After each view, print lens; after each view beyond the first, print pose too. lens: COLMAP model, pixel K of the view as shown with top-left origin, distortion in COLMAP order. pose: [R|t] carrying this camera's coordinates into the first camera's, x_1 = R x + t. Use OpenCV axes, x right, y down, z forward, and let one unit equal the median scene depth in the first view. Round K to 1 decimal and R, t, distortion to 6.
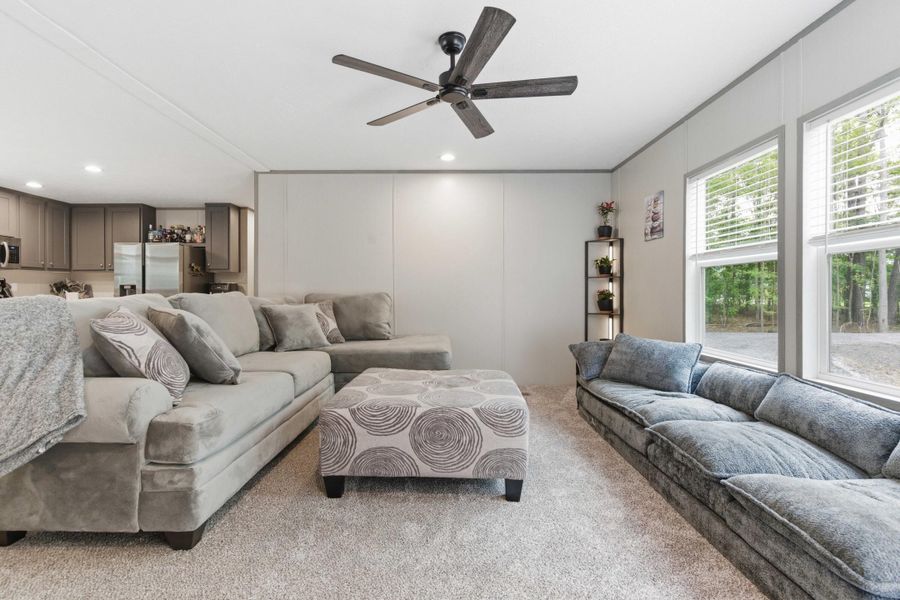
lens RADIAL K [[411.6, 0, 445.1], [0, 411.6, 294.9], [0, 0, 1]] dist [0.002509, -0.000798]
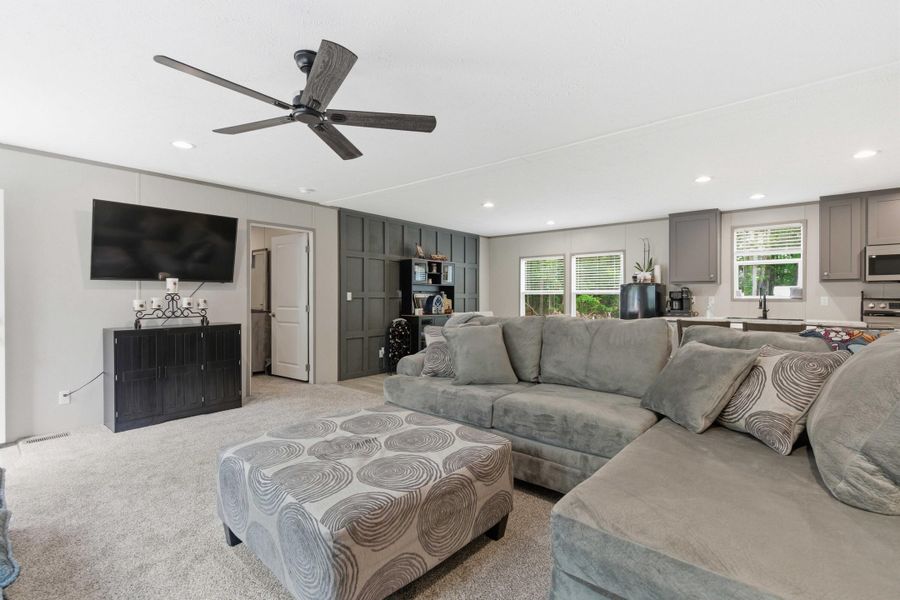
lens RADIAL K [[422.5, 0, 444.2], [0, 422.5, 297.9], [0, 0, 1]] dist [0.012826, -0.000089]
pose [[-0.646662, 0.005260, -0.762759, 0.345618], [-0.003534, 0.999945, 0.009892, -0.047080], [0.762769, 0.009092, -0.646607, 1.125320]]
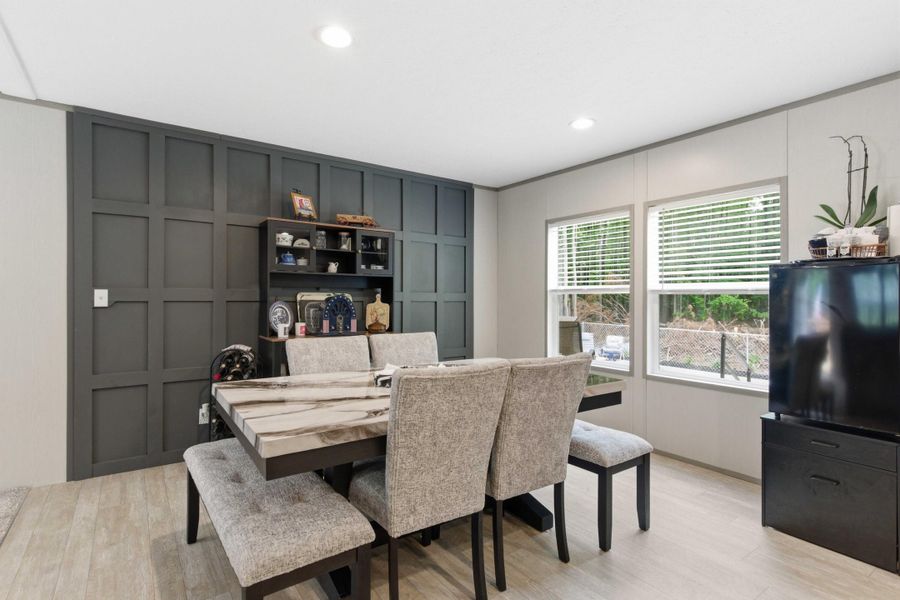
lens RADIAL K [[447.9, 0, 445.0], [0, 447.9, 297.4], [0, 0, 1]] dist [0.005402, 0.000733]
pose [[-0.815262, 0.002452, -0.579086, -0.698949], [-0.002471, 0.999967, 0.007713, -0.044621], [0.579086, 0.007719, -0.815230, 0.807220]]
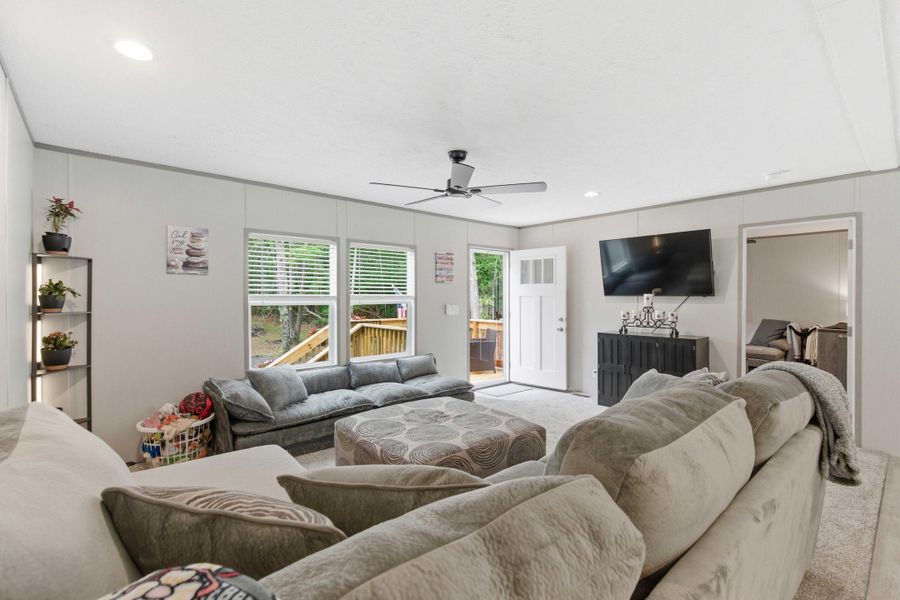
lens RADIAL K [[407.1, 0, 444.9], [0, 407.1, 296.0], [0, 0, 1]] dist [0.002865, -0.000639]
pose [[-0.653936, -0.000479, 0.756550, -0.601942], [0.002870, 0.999991, 0.003114, -0.084932], [-0.756545, 0.004207, -0.653929, 1.166462]]
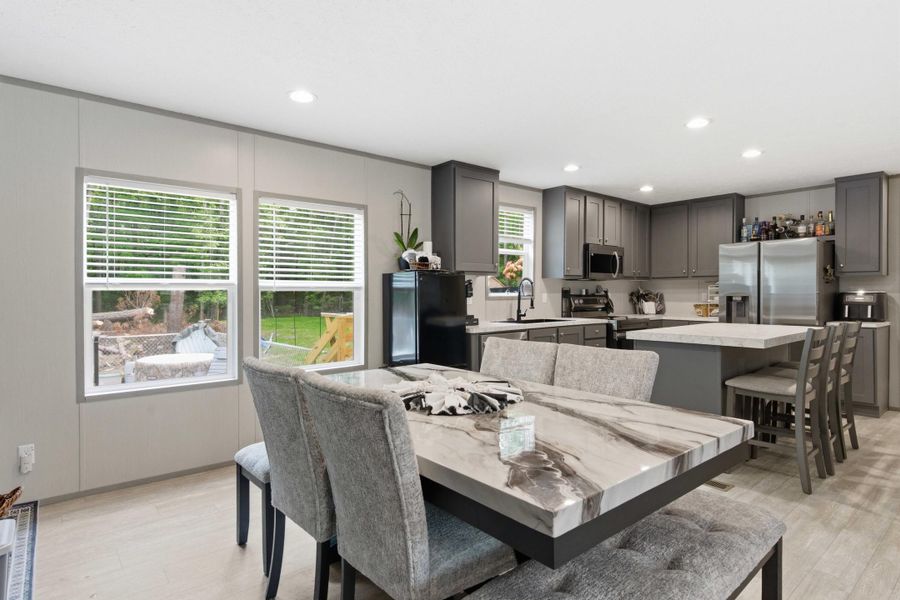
lens RADIAL K [[481.4, 0, 443.0], [0, 481.4, 299.6], [0, 0, 1]] dist [0.001425, -0.001073]
pose [[0.639163, 0.011474, -0.768986, -0.635852], [-0.002900, 0.999918, 0.012509, -0.040638], [0.769066, -0.005765, 0.639143, -0.062872]]
